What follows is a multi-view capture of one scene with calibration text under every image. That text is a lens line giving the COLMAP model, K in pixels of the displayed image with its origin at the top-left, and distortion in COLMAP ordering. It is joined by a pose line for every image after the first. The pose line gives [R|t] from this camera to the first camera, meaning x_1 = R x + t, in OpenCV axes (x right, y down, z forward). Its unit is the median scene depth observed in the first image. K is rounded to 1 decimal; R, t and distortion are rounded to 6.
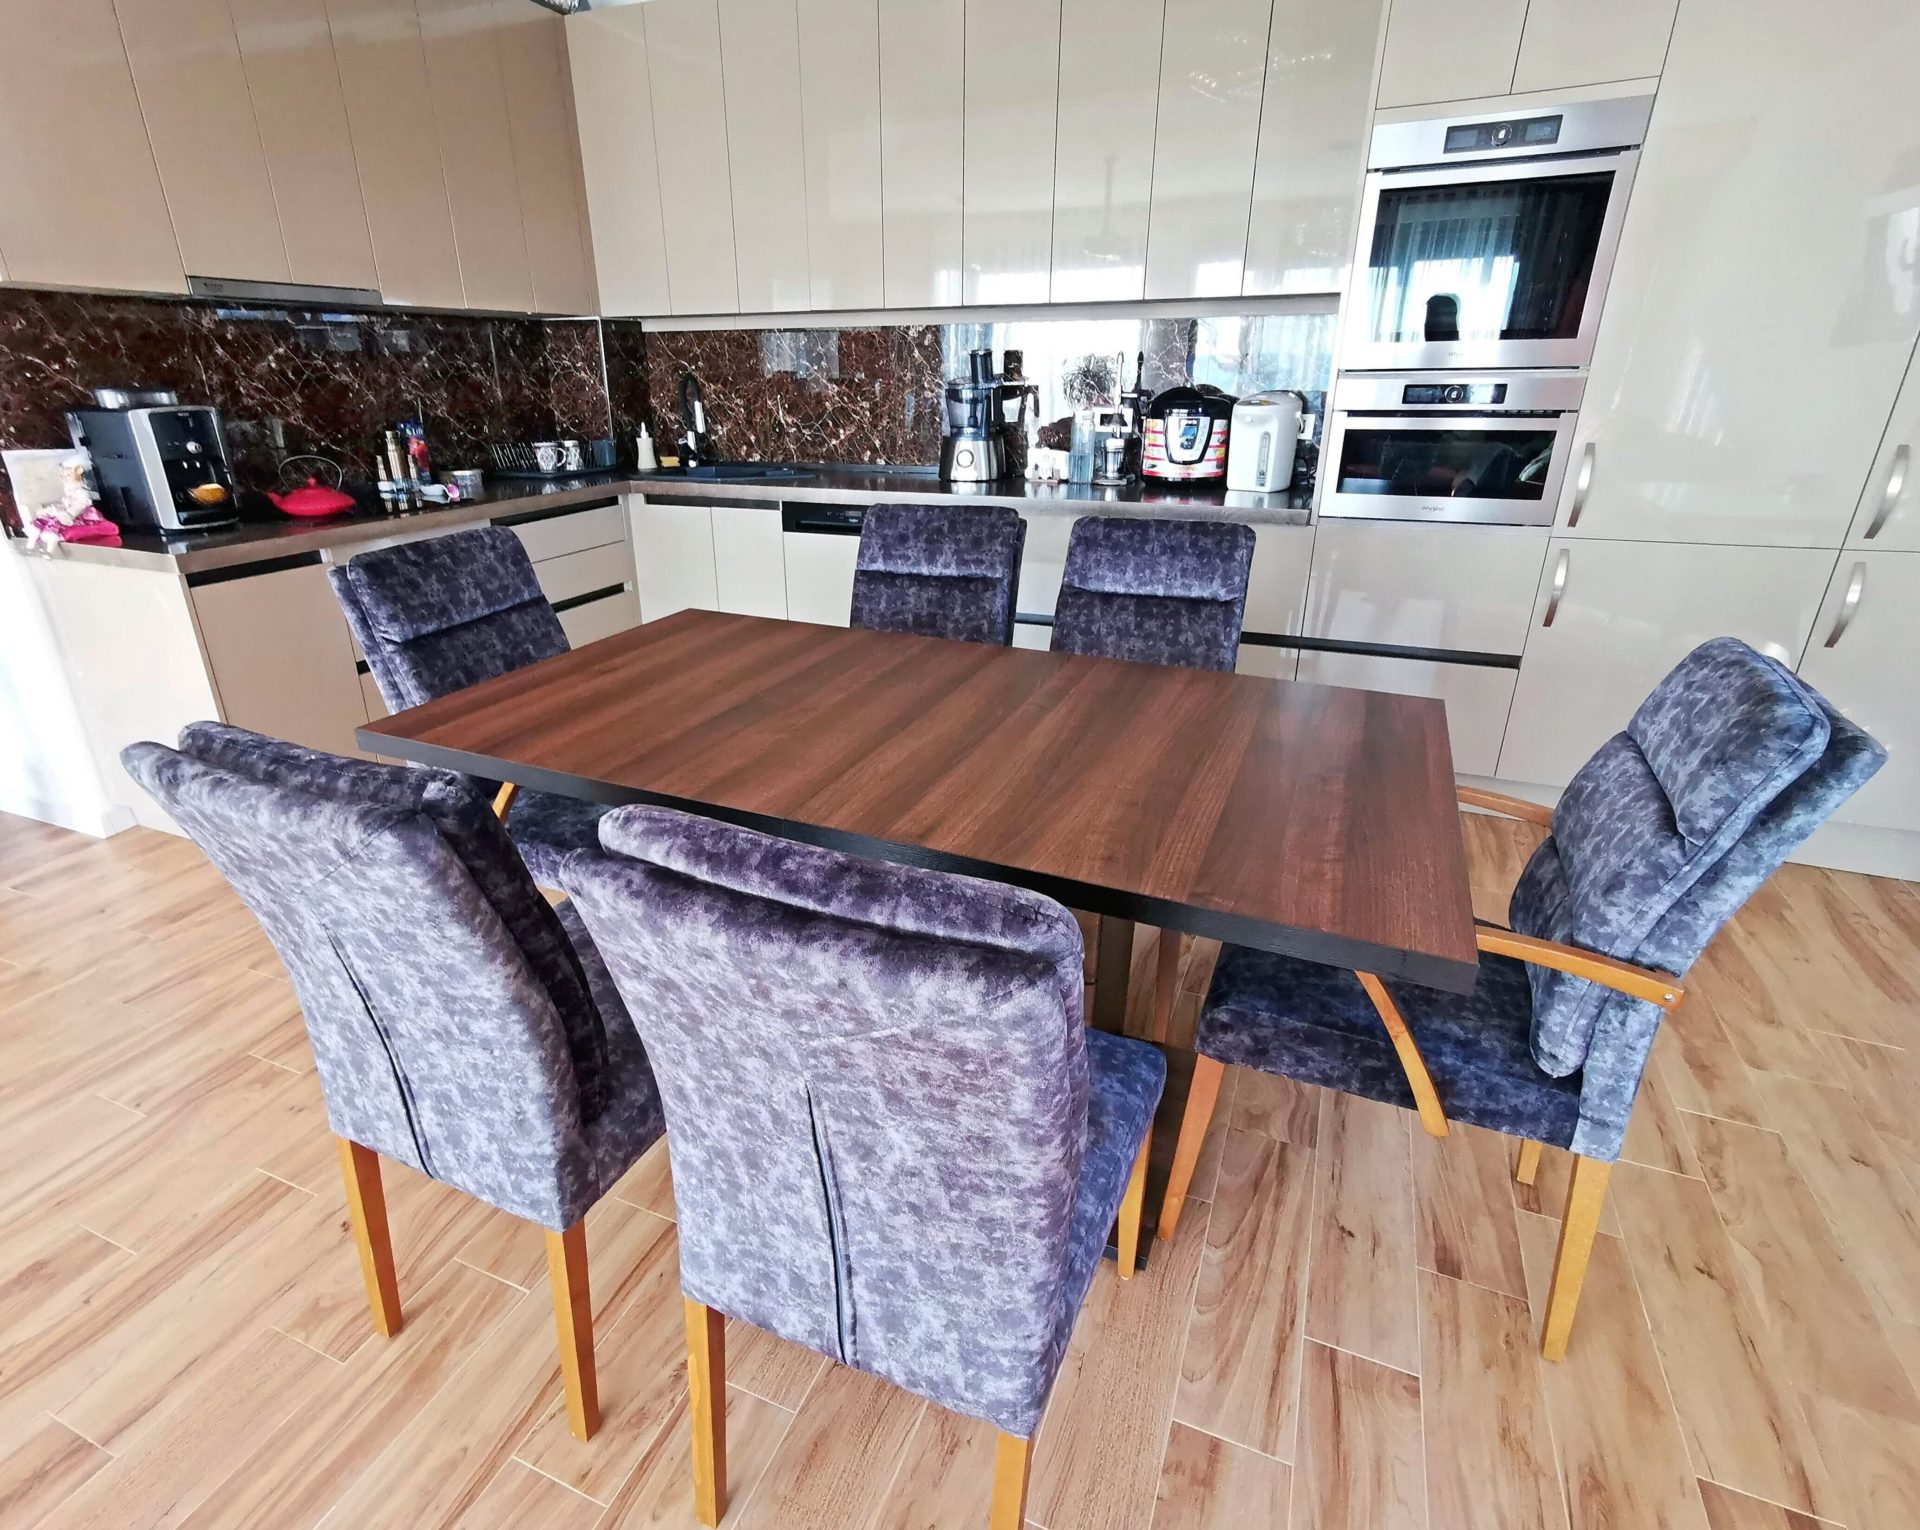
lens RADIAL K [[997.9, 0, 906.2], [0, 997.9, 767.5], [0, 0, 1]] dist [0.004715, 0.006058]
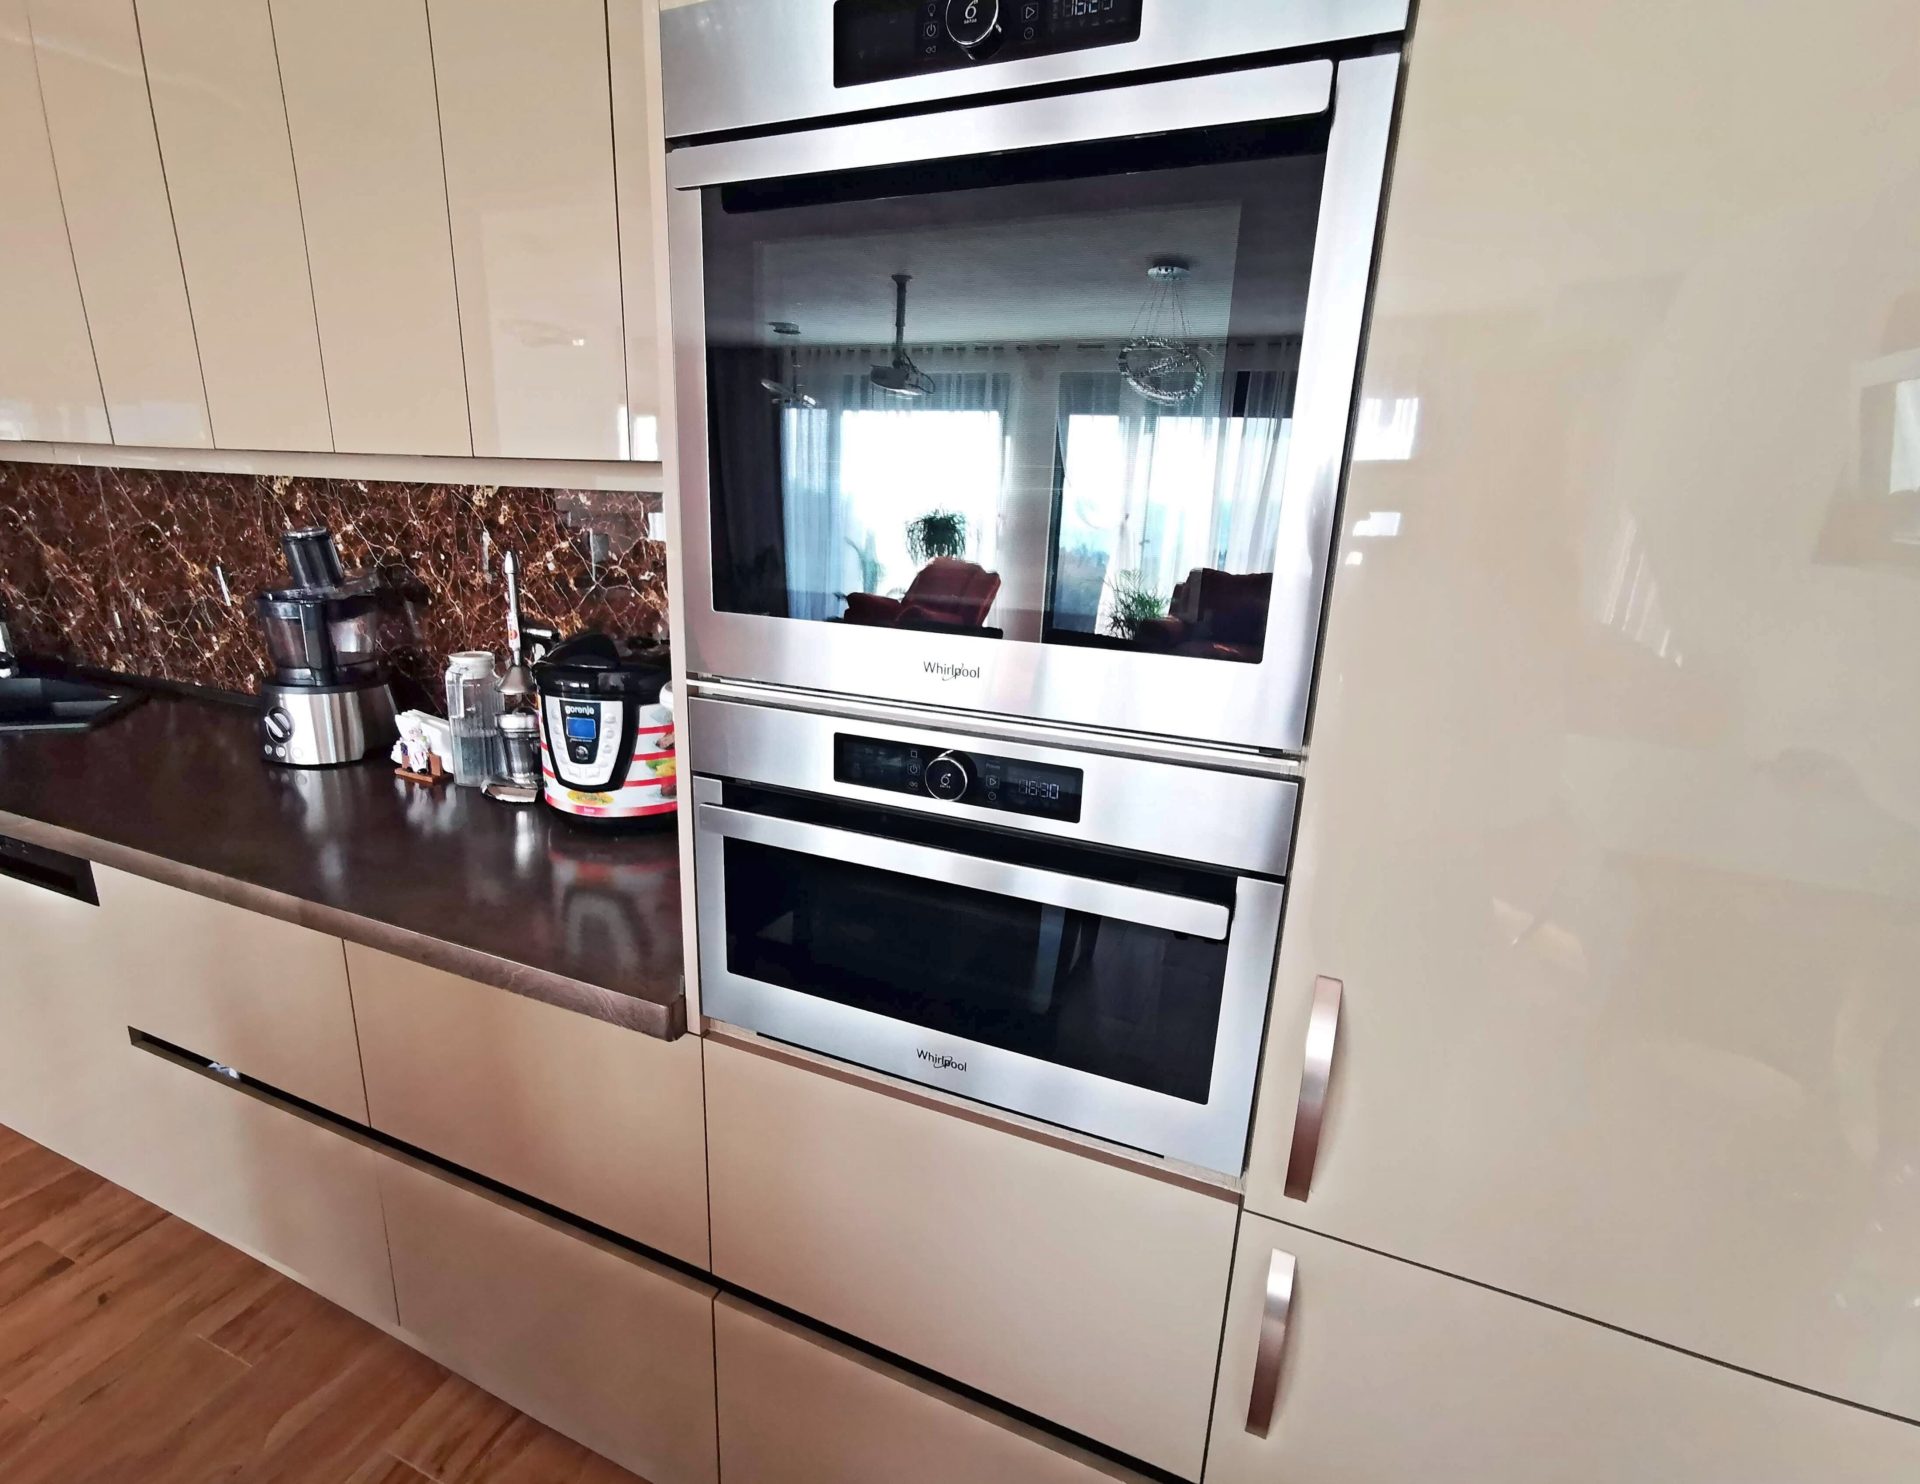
lens RADIAL K [[938.4, 0, 913.5], [0, 938.4, 747.7], [0, 0, 1]] dist [0.015037, 0.002834]
pose [[0.999112, 0.041208, 0.008763, 0.366969], [-0.039964, 0.992861, -0.112383, -0.238521], [-0.013332, 0.111933, 0.993626, 0.468310]]
